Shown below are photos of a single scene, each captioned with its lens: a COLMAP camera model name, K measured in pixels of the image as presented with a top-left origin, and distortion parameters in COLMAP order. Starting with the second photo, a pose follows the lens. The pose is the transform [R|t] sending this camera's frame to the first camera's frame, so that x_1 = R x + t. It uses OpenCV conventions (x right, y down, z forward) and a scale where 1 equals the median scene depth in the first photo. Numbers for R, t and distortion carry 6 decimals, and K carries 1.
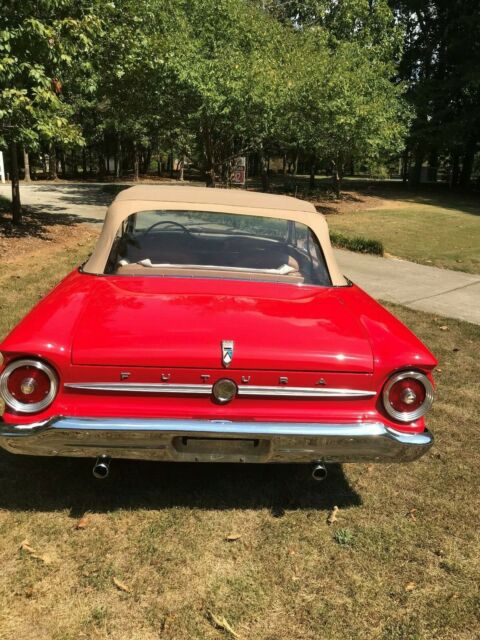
lens RADIAL K [[527.4, 0, 240.0], [0, 527.4, 320.0], [0, 0, 1]] dist [0.011963, -0.004830]
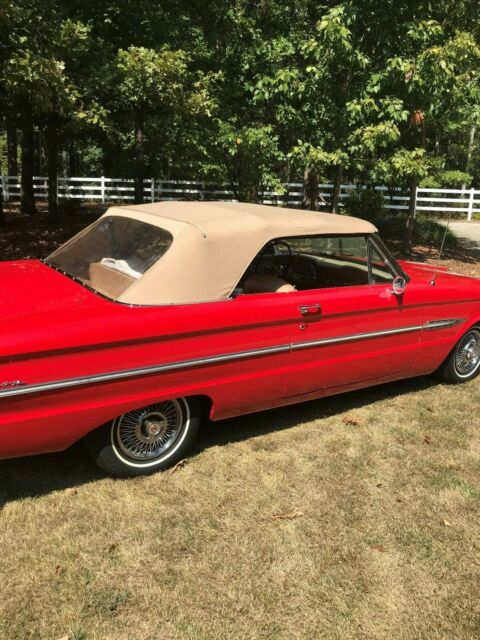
lens RADIAL K [[507.8, 0, 240.0], [0, 507.8, 320.0], [0, 0, 1]] dist [0.007834, 0.008382]
pose [[0.499751, 0.193620, -0.844251, 0.403851], [-0.251810, 0.965074, 0.072272, -0.061526], [0.828759, 0.176473, 0.531052, 0.297530]]
